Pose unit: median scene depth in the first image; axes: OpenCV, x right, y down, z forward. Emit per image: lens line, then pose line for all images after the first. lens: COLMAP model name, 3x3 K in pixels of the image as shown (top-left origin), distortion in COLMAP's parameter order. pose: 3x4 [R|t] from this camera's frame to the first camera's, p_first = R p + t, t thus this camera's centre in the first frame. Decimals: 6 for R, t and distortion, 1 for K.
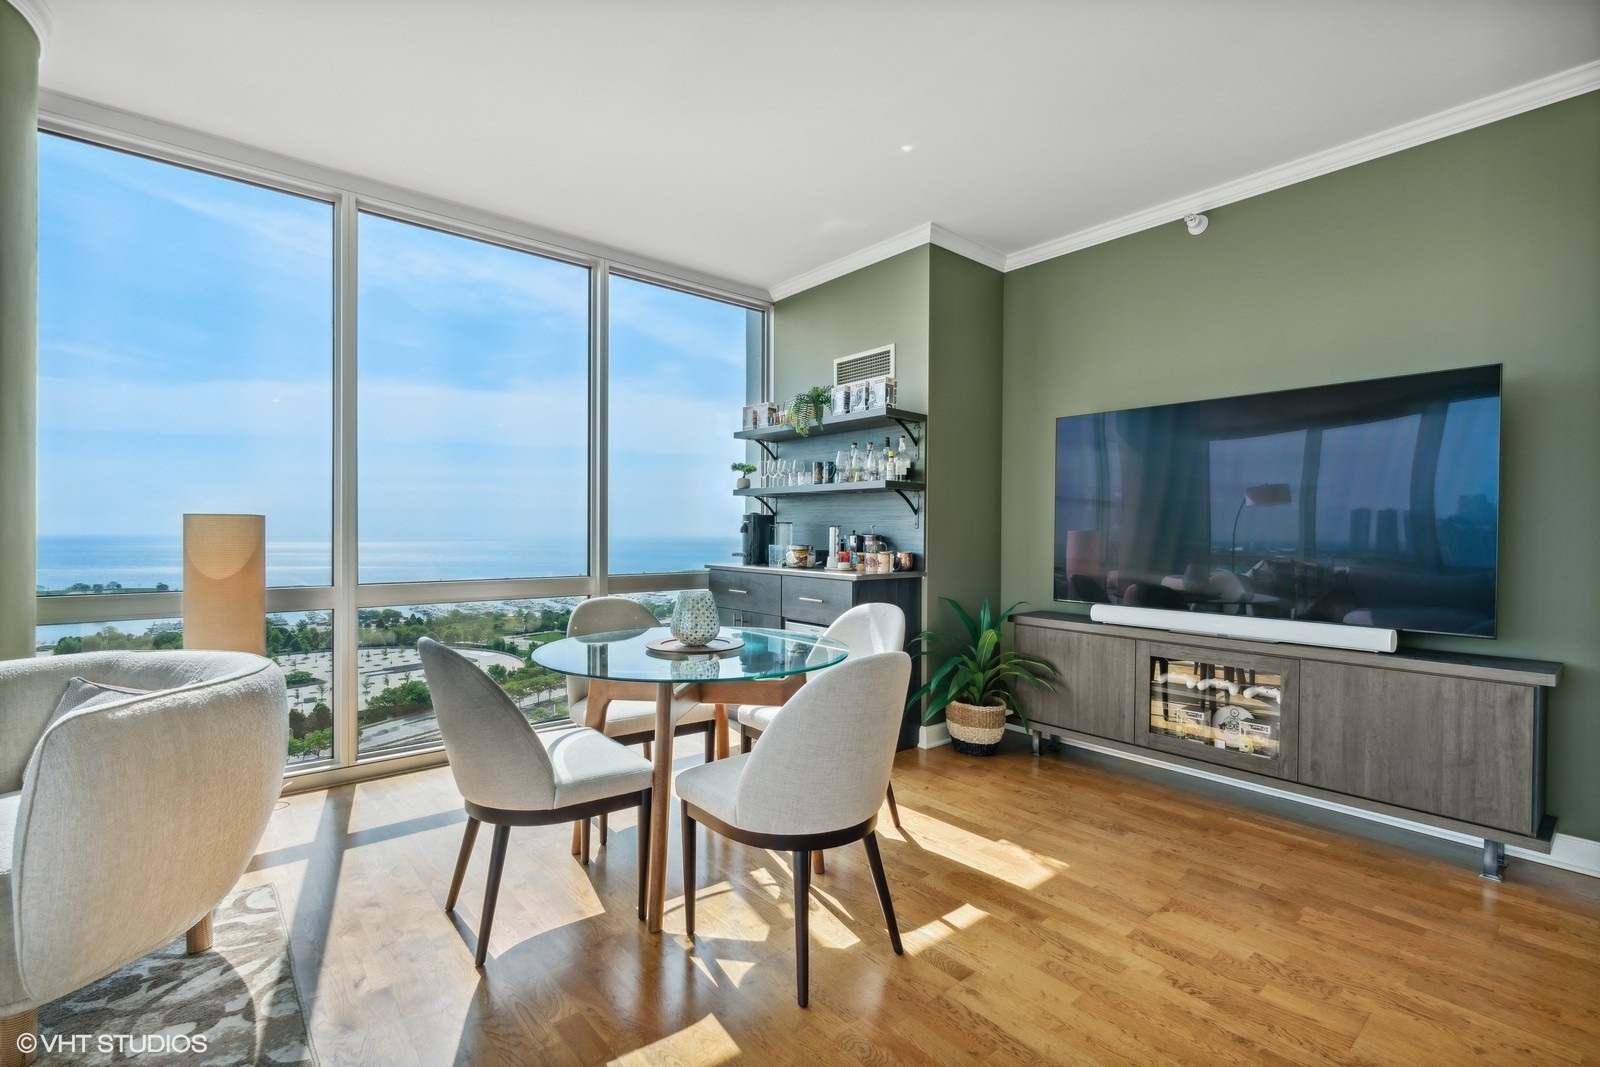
lens RADIAL K [[720.1, 0, 803.3], [0, 720.1, 543.3], [0, 0, 1]] dist [-0.003792, -0.000147]
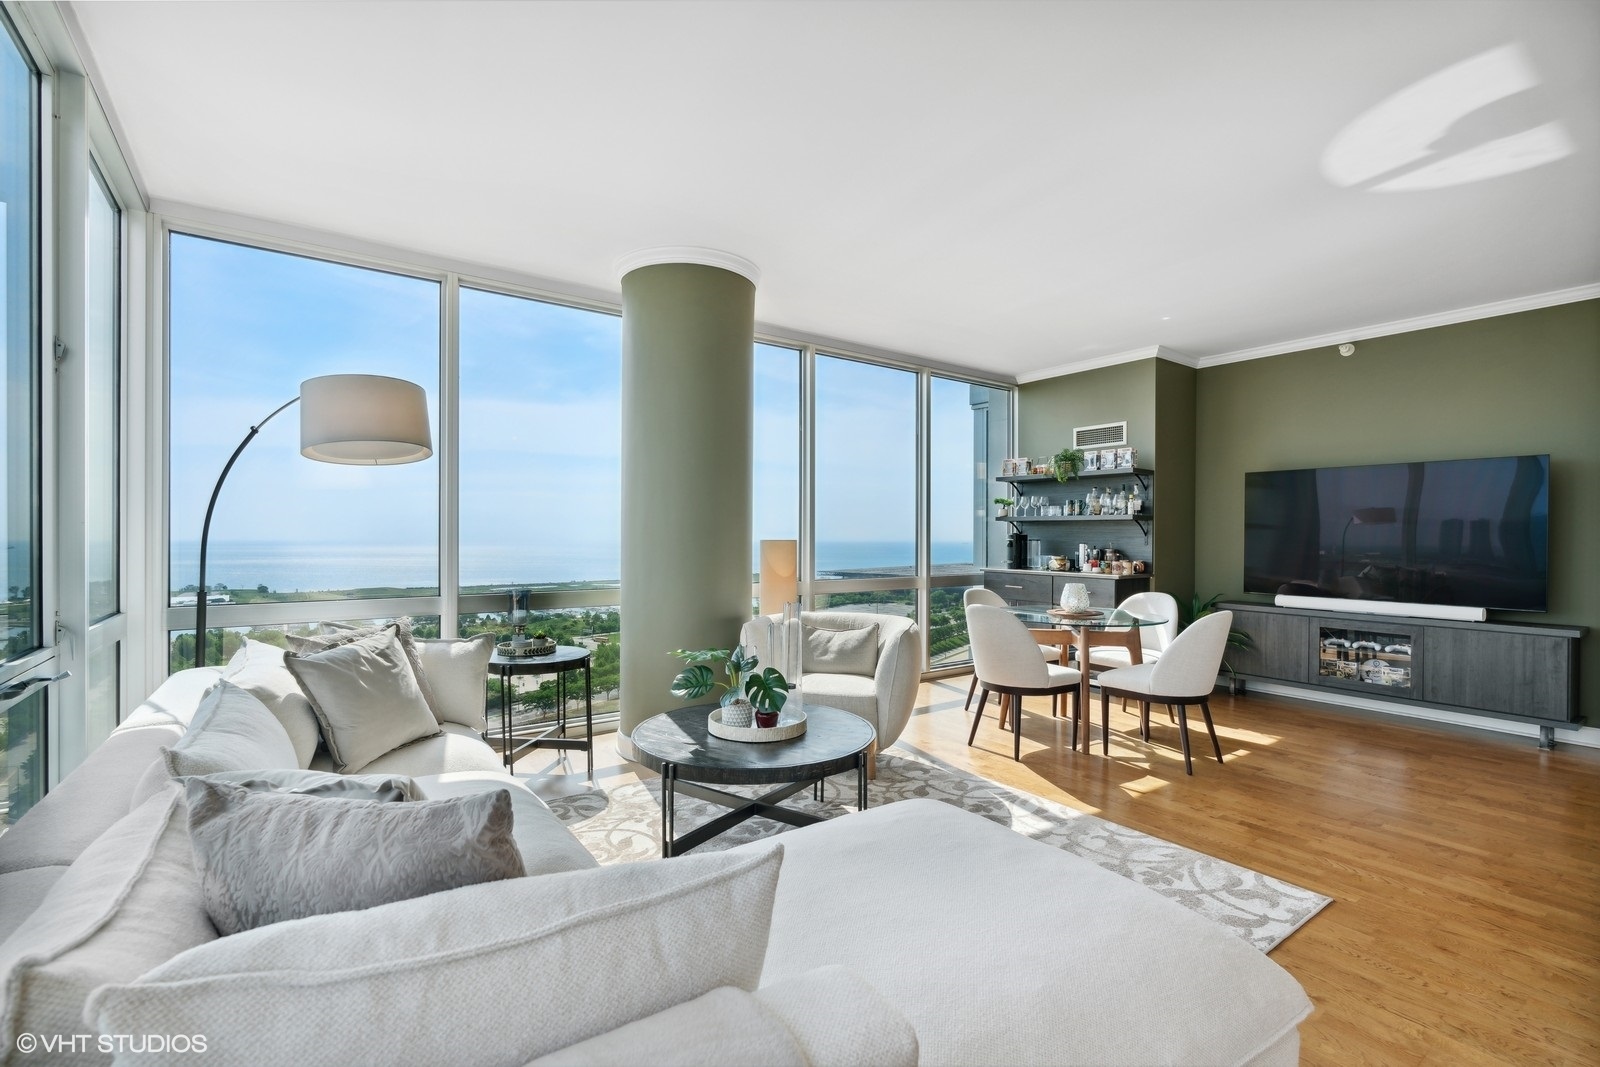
lens RADIAL K [[720.1, 0, 795.5], [0, 720.1, 543.4], [0, 0, 1]] dist [-0.003792, -0.000147]
pose [[0.996850, -0.001073, -0.079305, -0.459256], [0.000641, 0.999985, -0.005479, -0.016454], [0.079310, 0.005411, 0.996835, -0.566135]]
